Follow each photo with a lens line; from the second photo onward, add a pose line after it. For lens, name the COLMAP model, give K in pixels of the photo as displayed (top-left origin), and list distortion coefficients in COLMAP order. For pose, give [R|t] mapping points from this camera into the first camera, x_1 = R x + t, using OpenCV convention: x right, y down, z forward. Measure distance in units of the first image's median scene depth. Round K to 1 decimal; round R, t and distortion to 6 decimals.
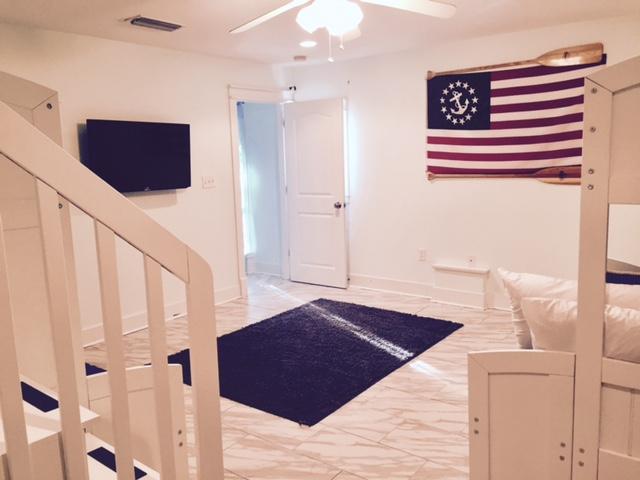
lens RADIAL K [[544.5, 0, 320.0], [0, 544.5, 240.0], [0, 0, 1]] dist [0.005821, -0.002311]
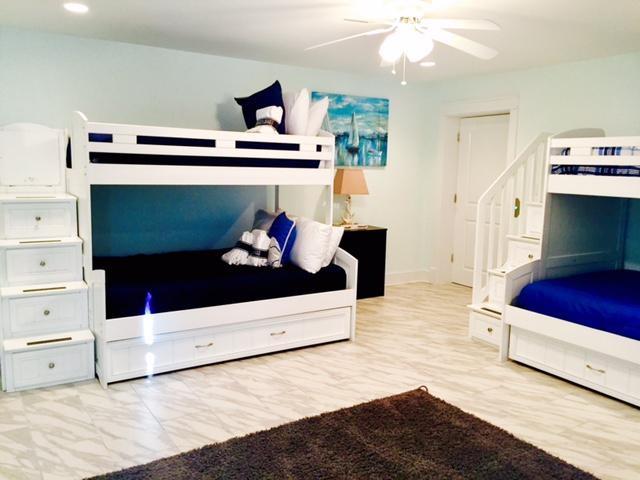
lens RADIAL K [[544.5, 0, 320.0], [0, 544.5, 240.0], [0, 0, 1]] dist [0.005821, -0.002311]
pose [[-0.942144, -0.027679, 0.334063, -0.200911], [0.063672, 0.963664, 0.259418, -0.290789], [-0.329105, 0.265679, -0.906148, 2.051726]]
